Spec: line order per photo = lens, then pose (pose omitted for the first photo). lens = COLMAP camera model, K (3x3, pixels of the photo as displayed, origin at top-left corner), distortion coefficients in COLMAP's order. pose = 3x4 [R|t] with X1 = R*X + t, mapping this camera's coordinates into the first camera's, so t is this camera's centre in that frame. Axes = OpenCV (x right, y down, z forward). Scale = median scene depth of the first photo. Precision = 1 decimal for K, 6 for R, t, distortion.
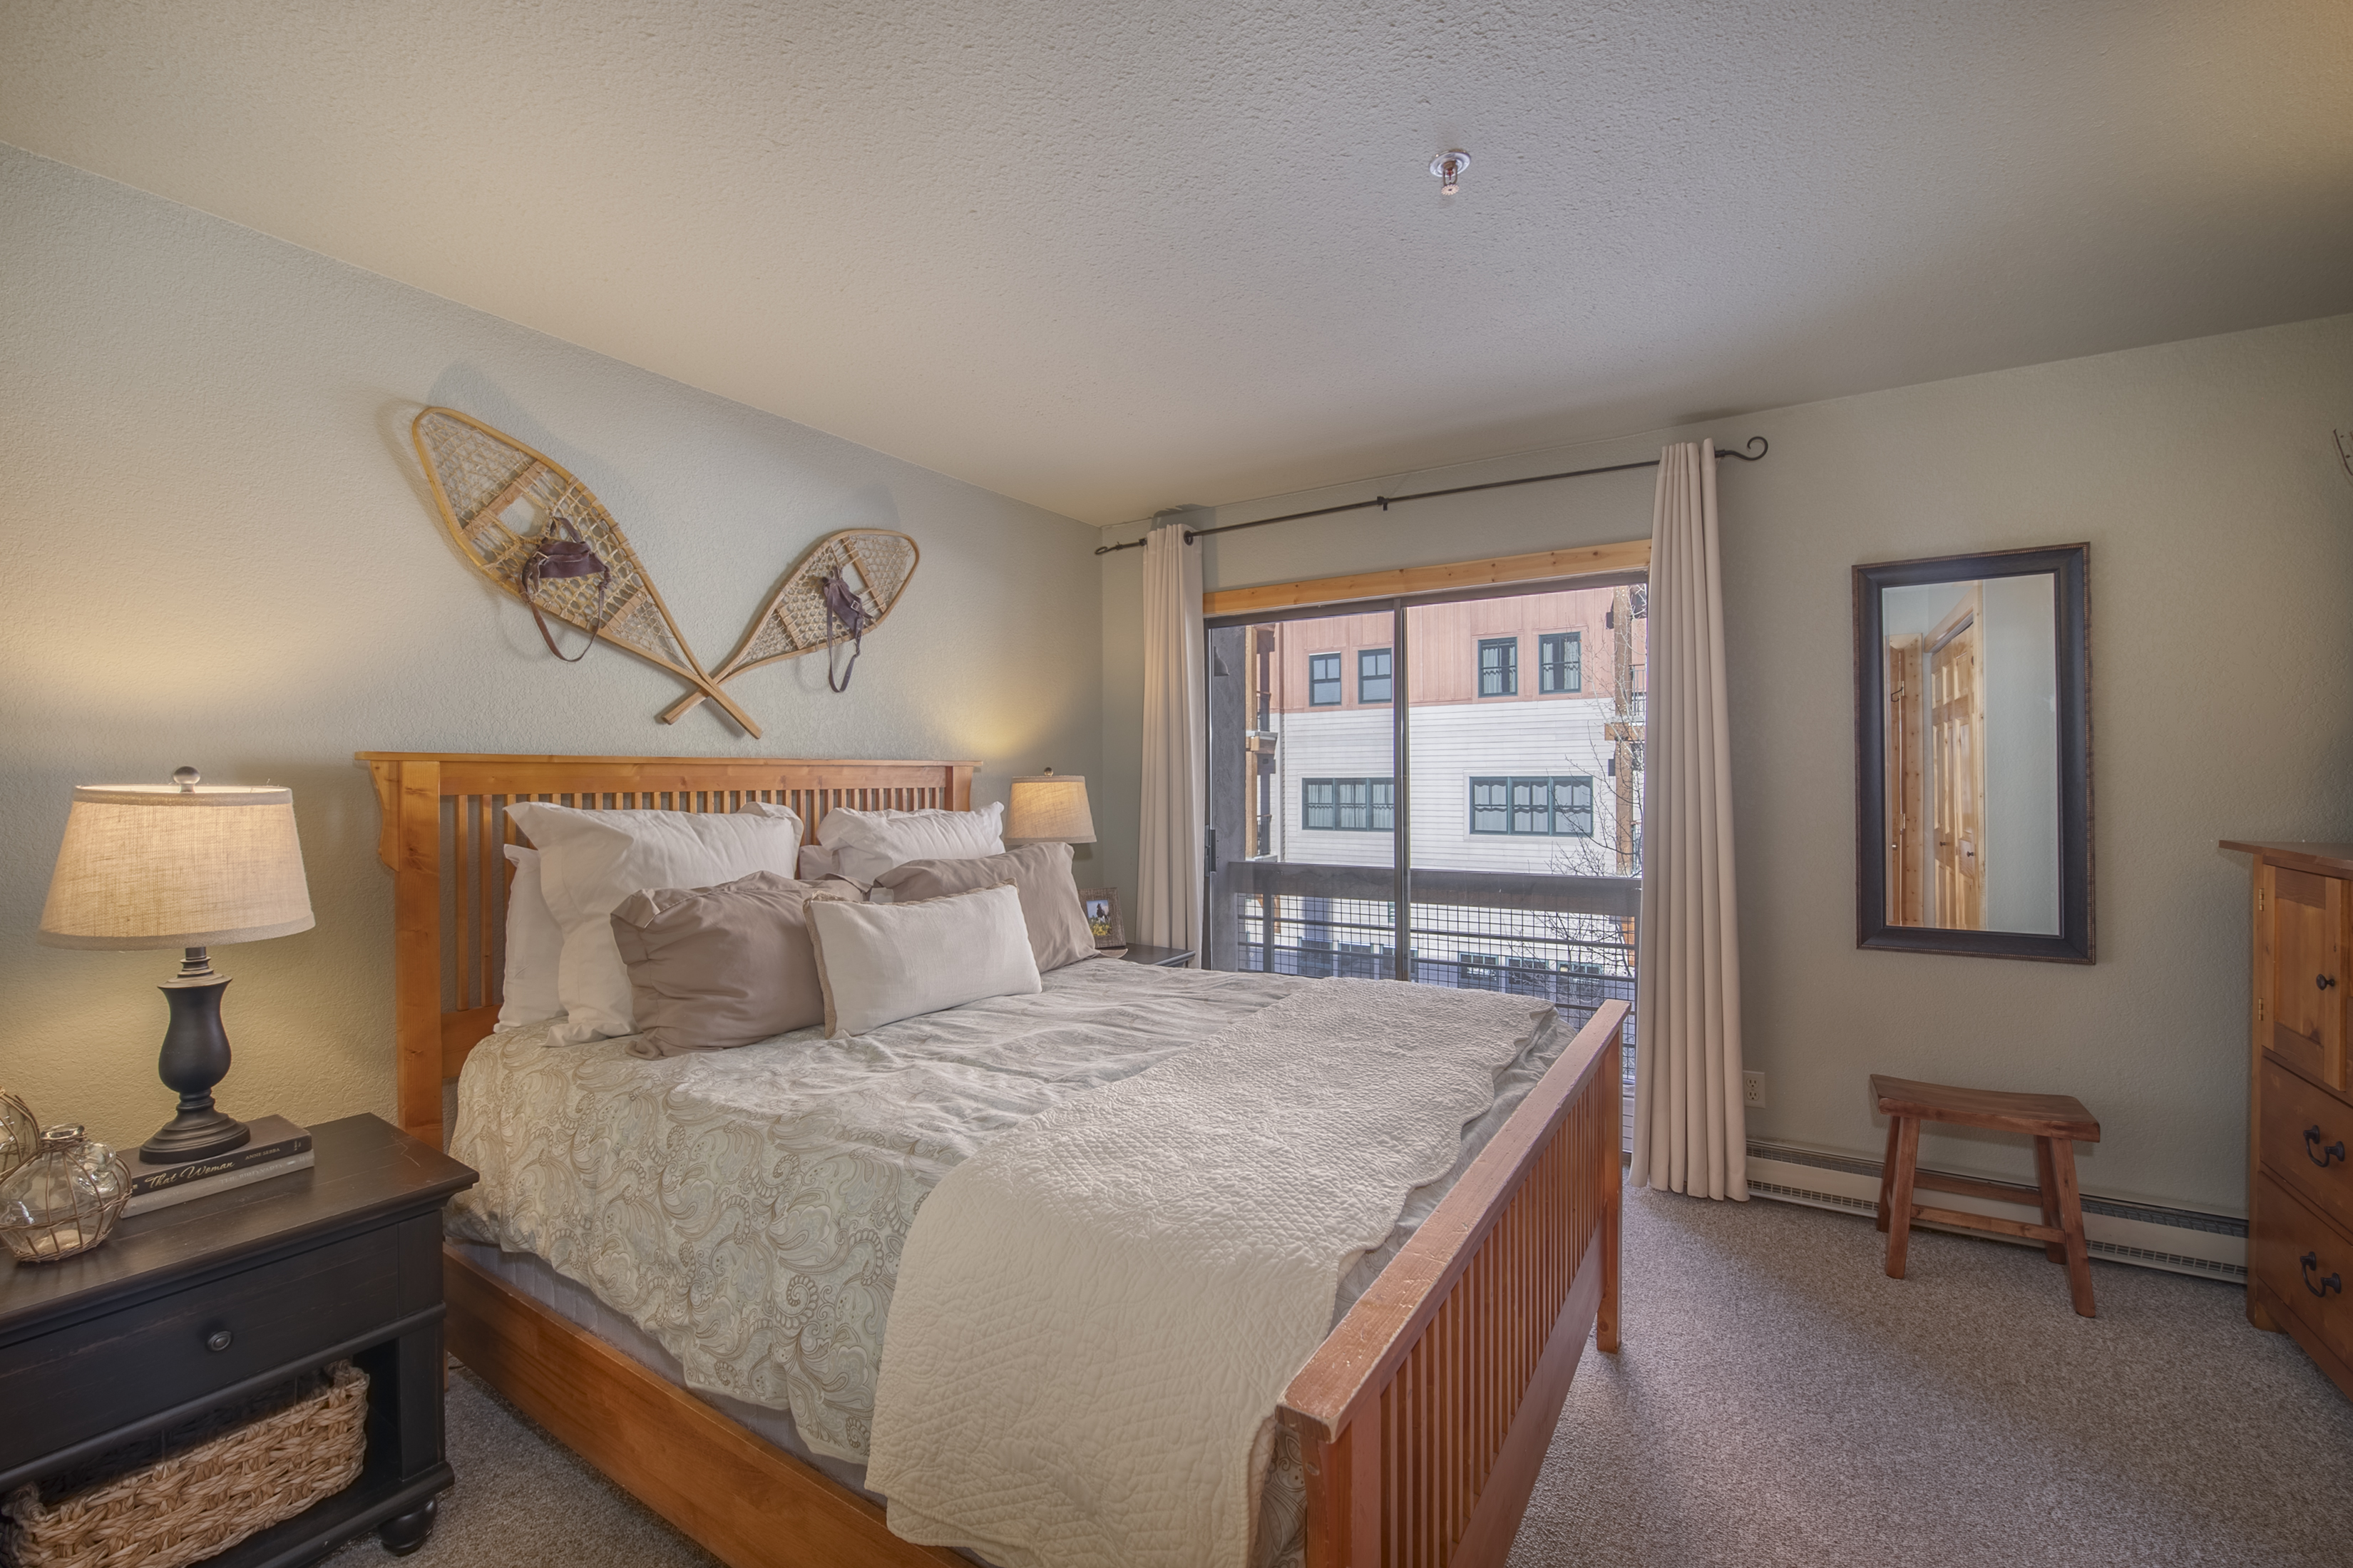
lens RADIAL K [[955.0, 0, 1188.0], [0, 955.0, 779.4], [0, 0, 1]] dist [-0.020101, -0.000553]
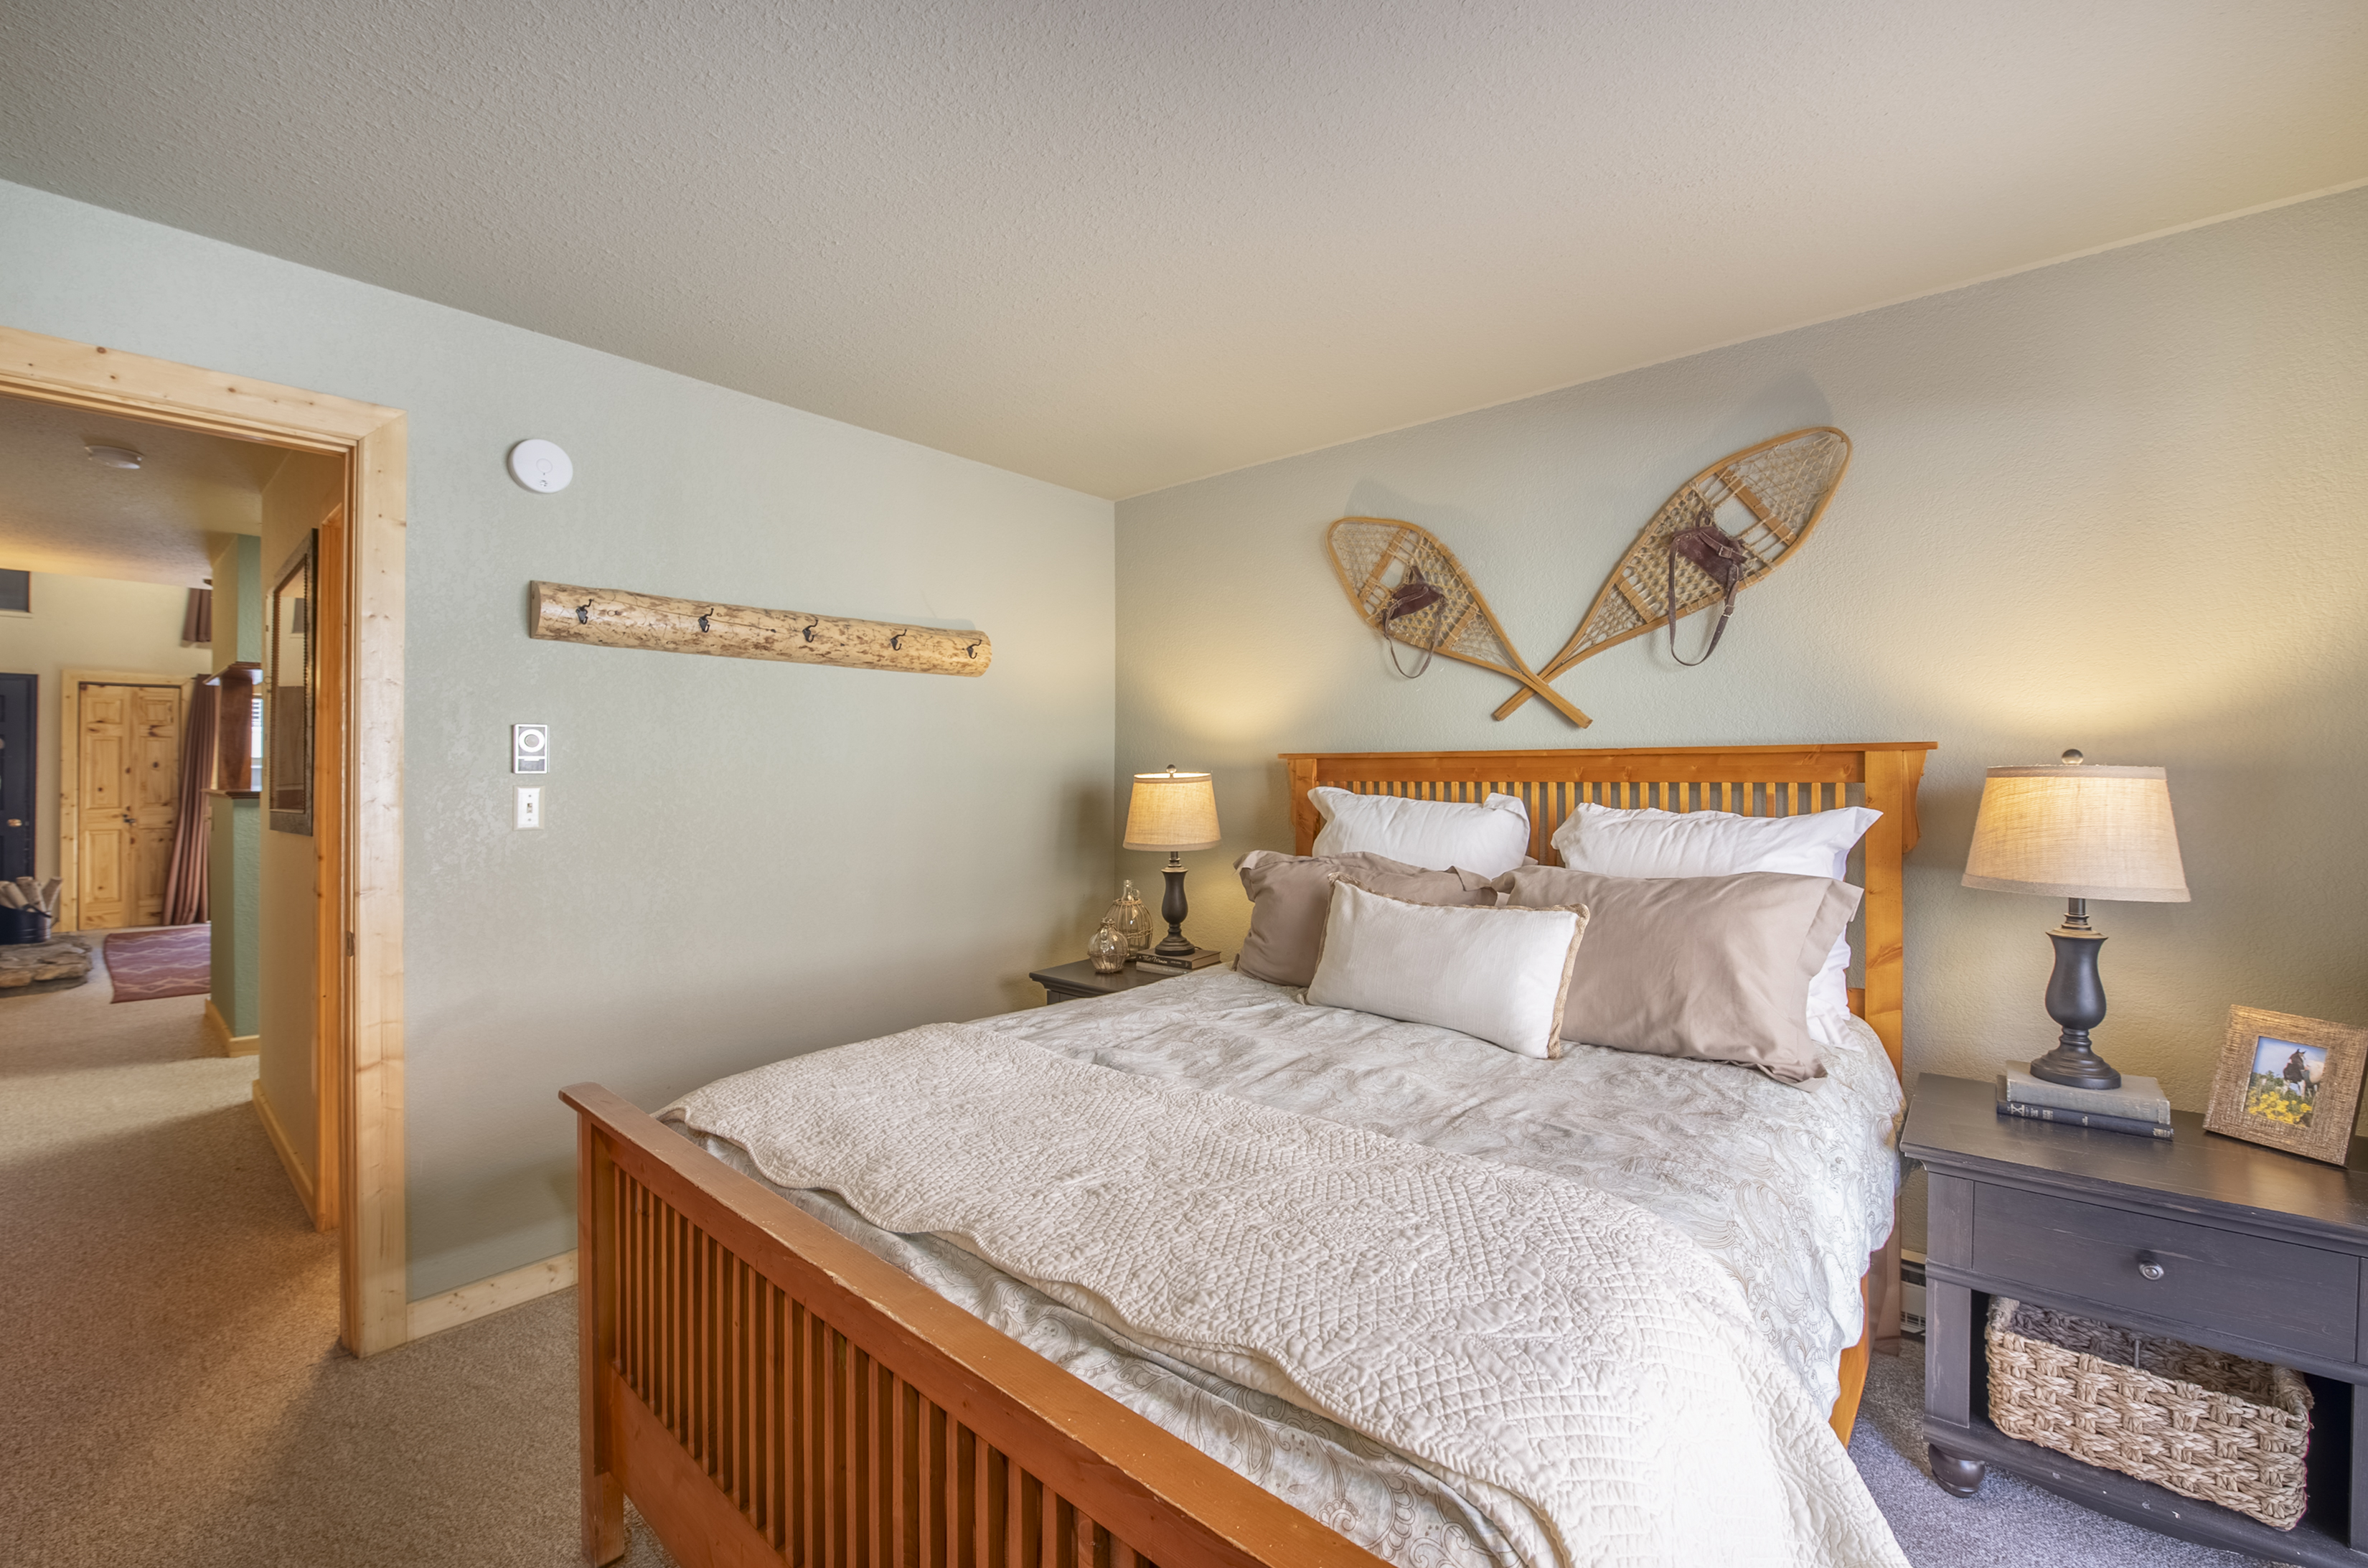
lens RADIAL K [[948.0, 0, 1183.4], [0, 948.0, 768.7], [0, 0, 1]] dist [0.009484, -0.000080]
pose [[-0.135322, 0.021716, -0.990564, 0.609333], [0.015352, 0.999686, 0.019818, -0.028072], [0.990683, -0.012526, -0.135613, 0.783555]]
